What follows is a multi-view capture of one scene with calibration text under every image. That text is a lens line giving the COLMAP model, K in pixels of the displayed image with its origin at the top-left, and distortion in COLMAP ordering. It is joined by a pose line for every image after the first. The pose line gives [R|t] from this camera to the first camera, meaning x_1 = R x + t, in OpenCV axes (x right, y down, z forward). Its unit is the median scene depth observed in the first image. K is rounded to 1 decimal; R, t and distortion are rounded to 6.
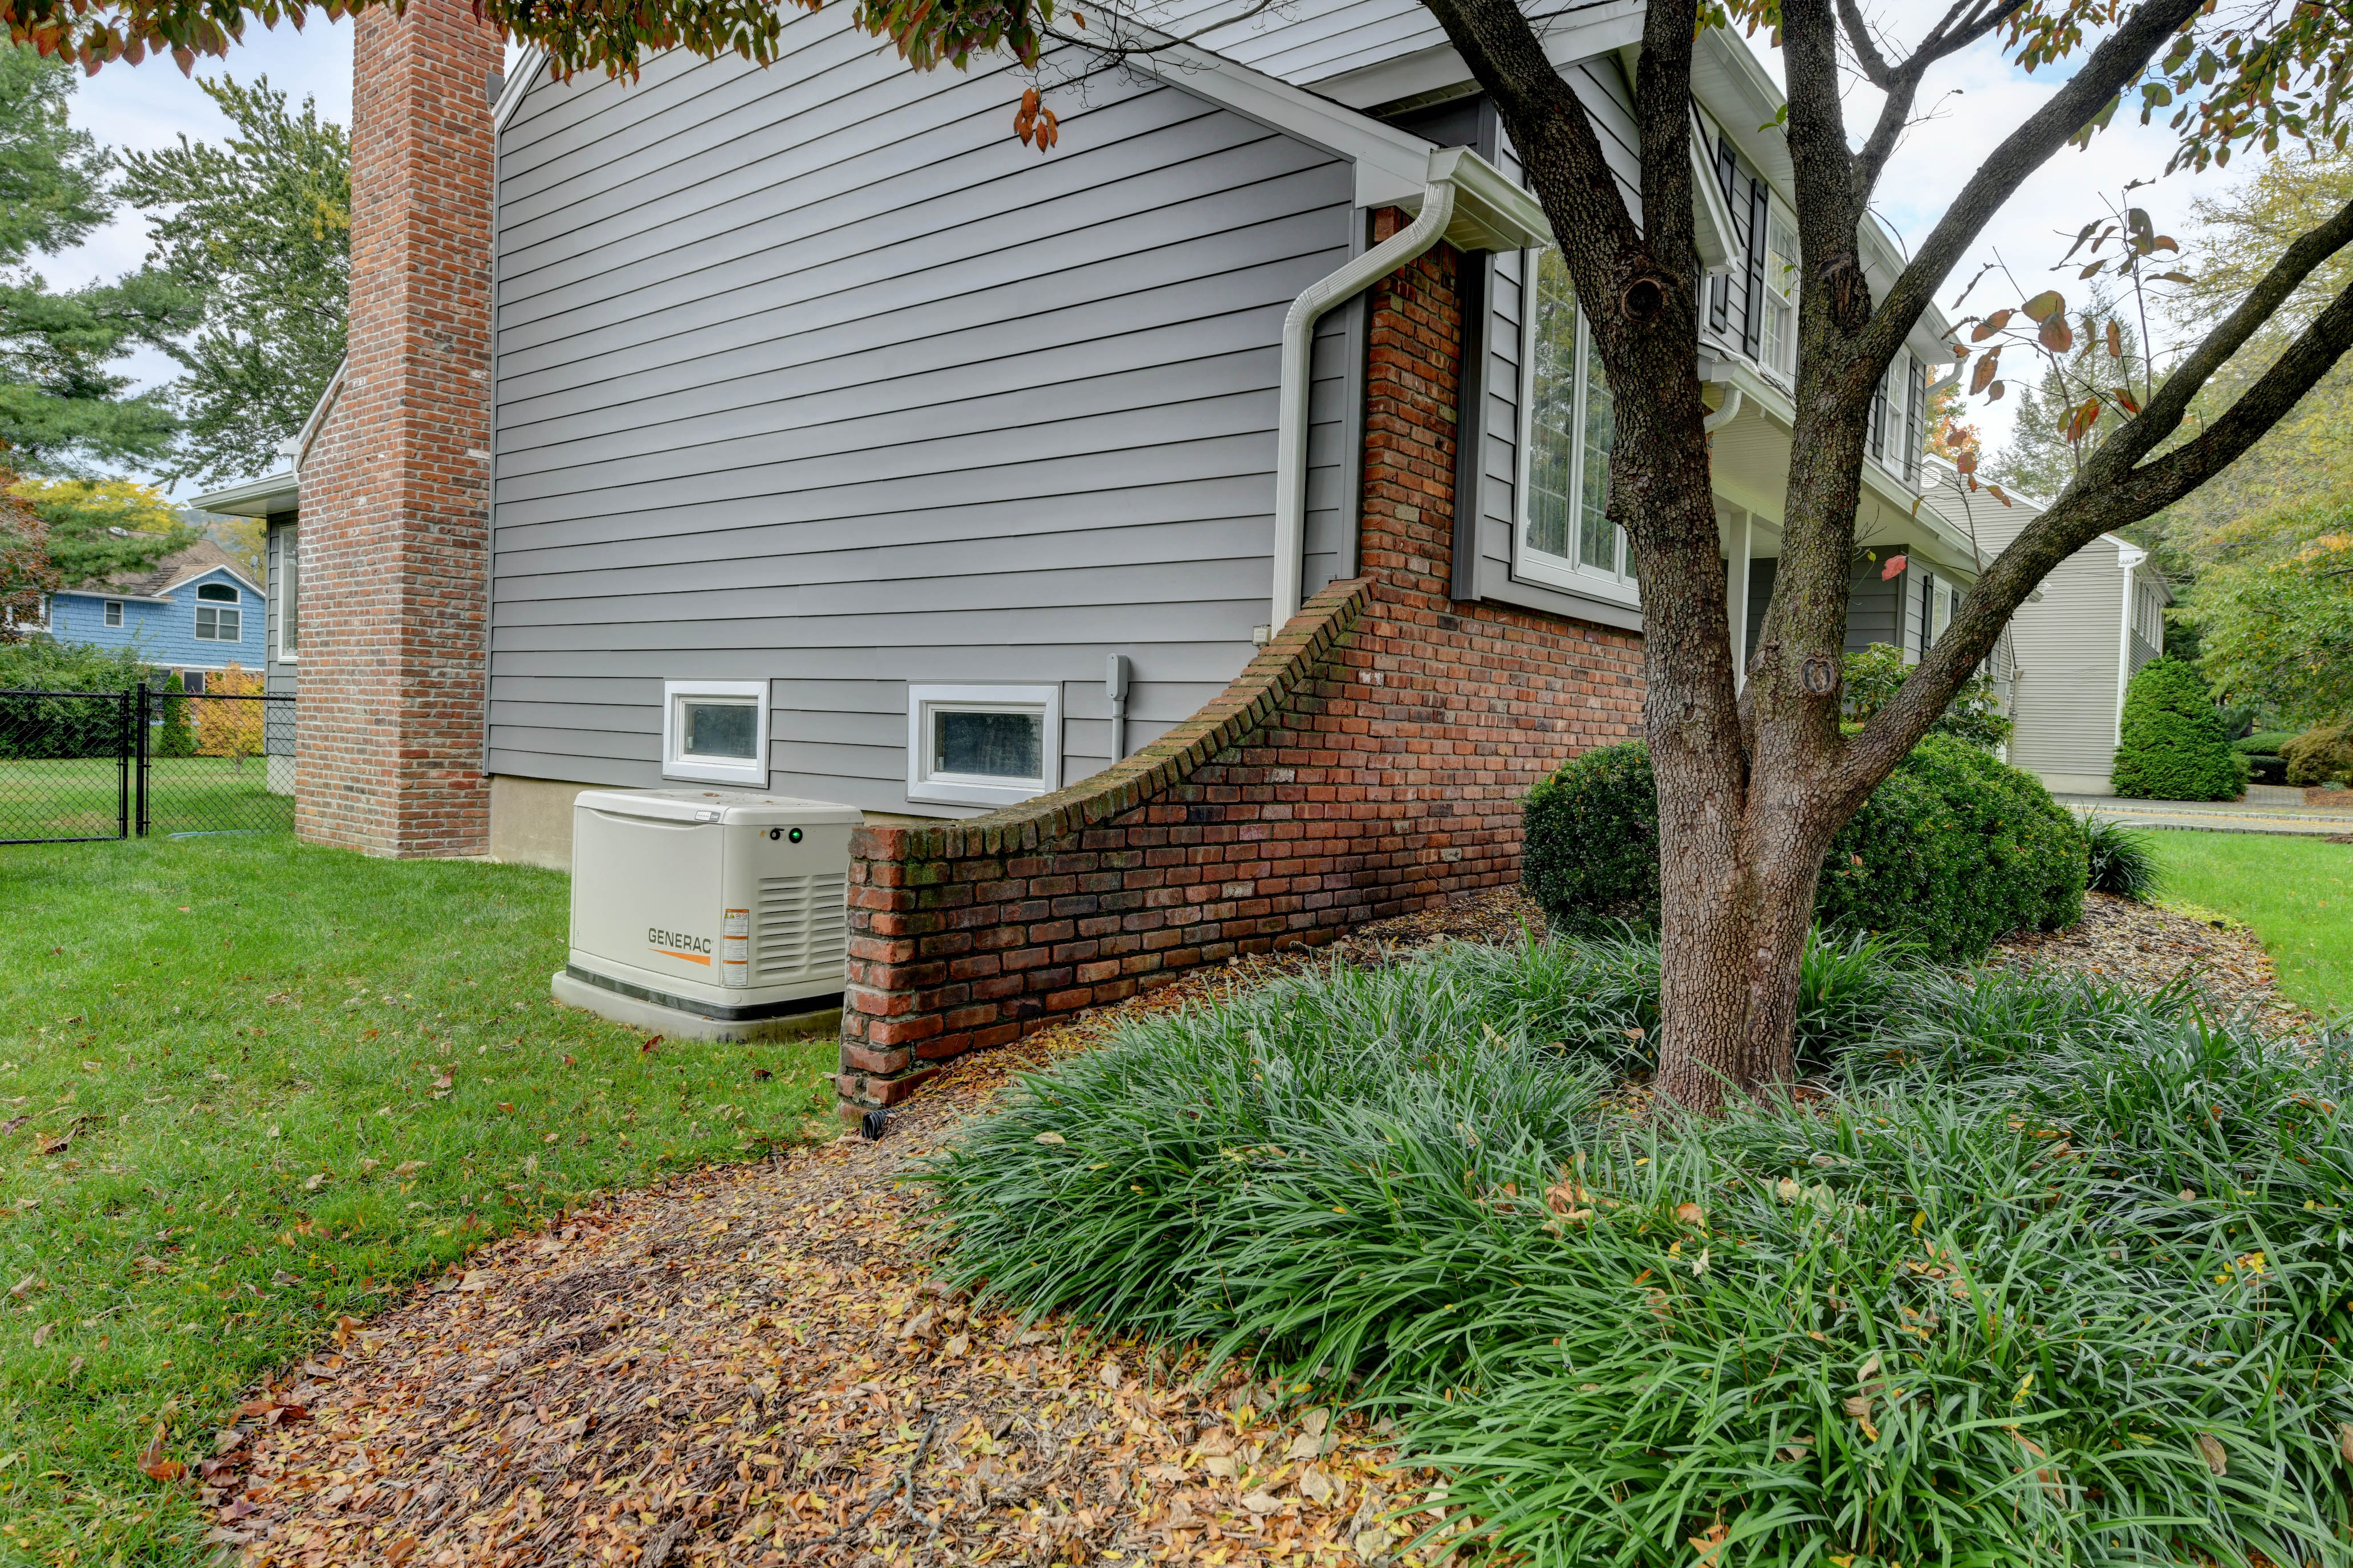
lens RADIAL K [[1392.6, 0, 1176.5], [0, 1392.6, 784.0], [0, 0, 1]] dist [-0.000405, 0.000360]
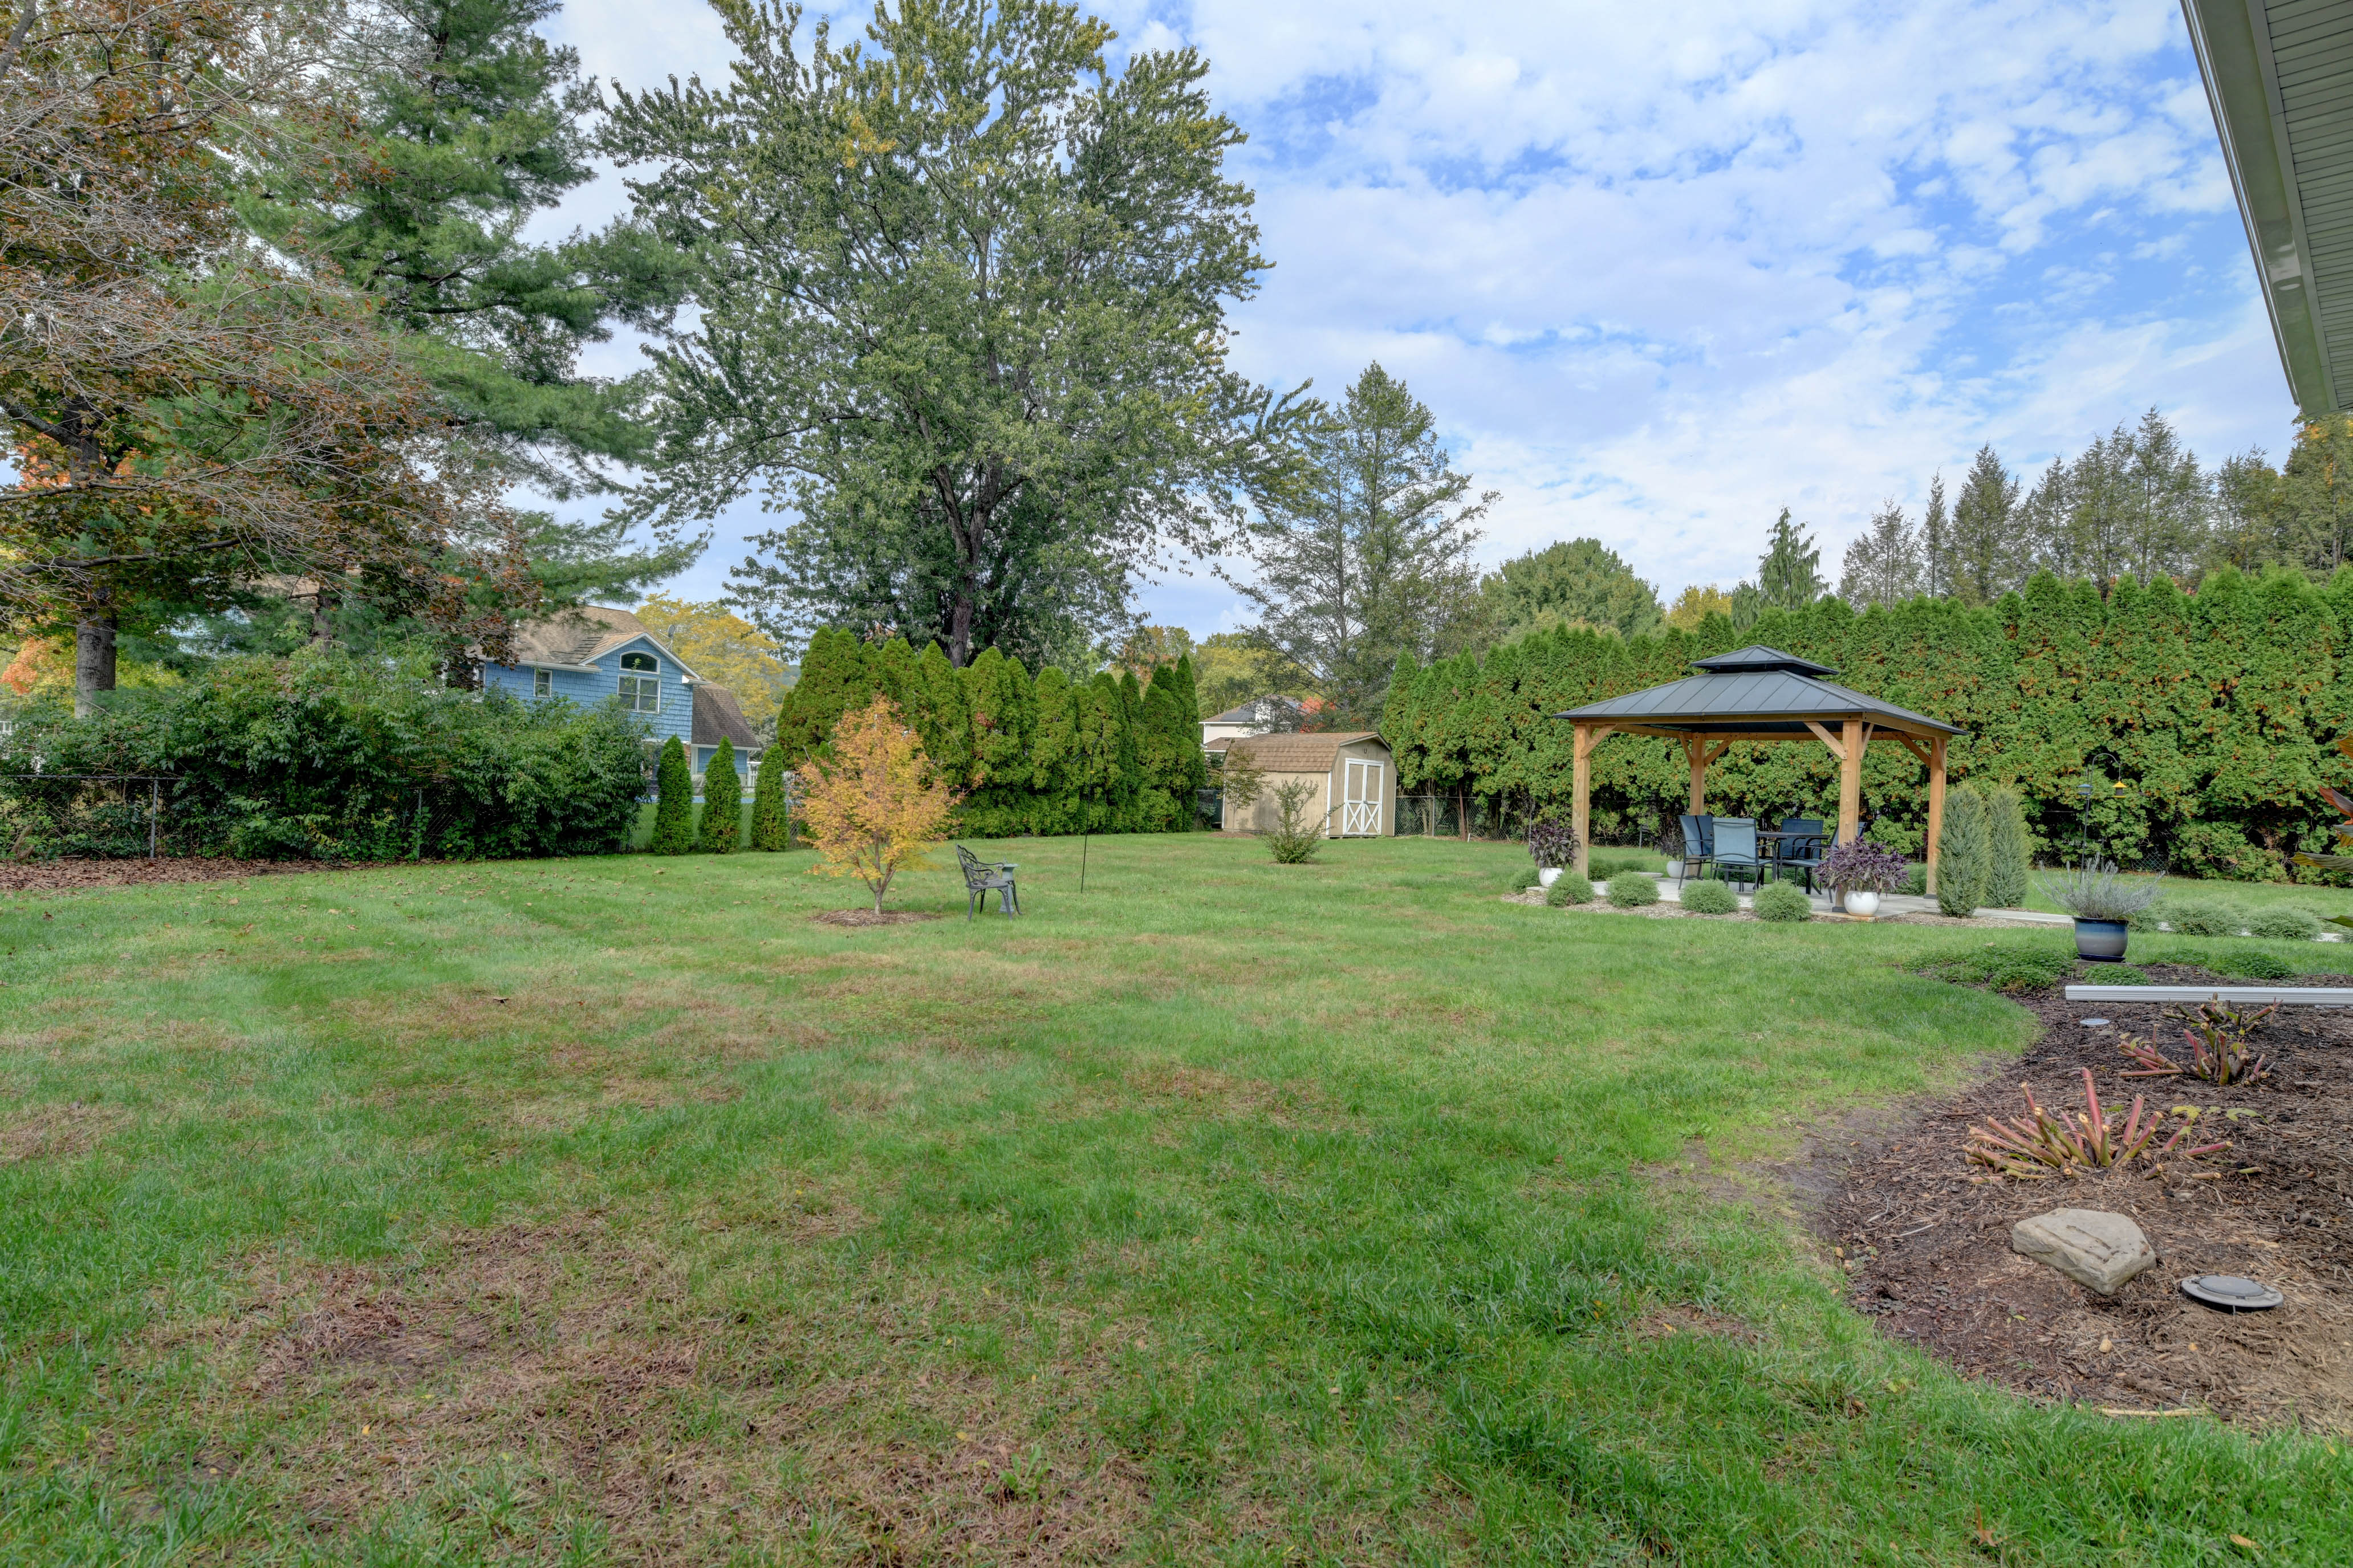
lens RADIAL K [[1204.4, 0, 1176.5], [0, 1204.4, 784.0], [0, 0, 1]] dist [-0.001406, -0.000281]
pose [[0.990692, -0.000452, -0.136123, -0.338458], [-0.006610, 0.998655, -0.051427, -0.022085], [0.135963, 0.051848, 0.989356, 0.380111]]
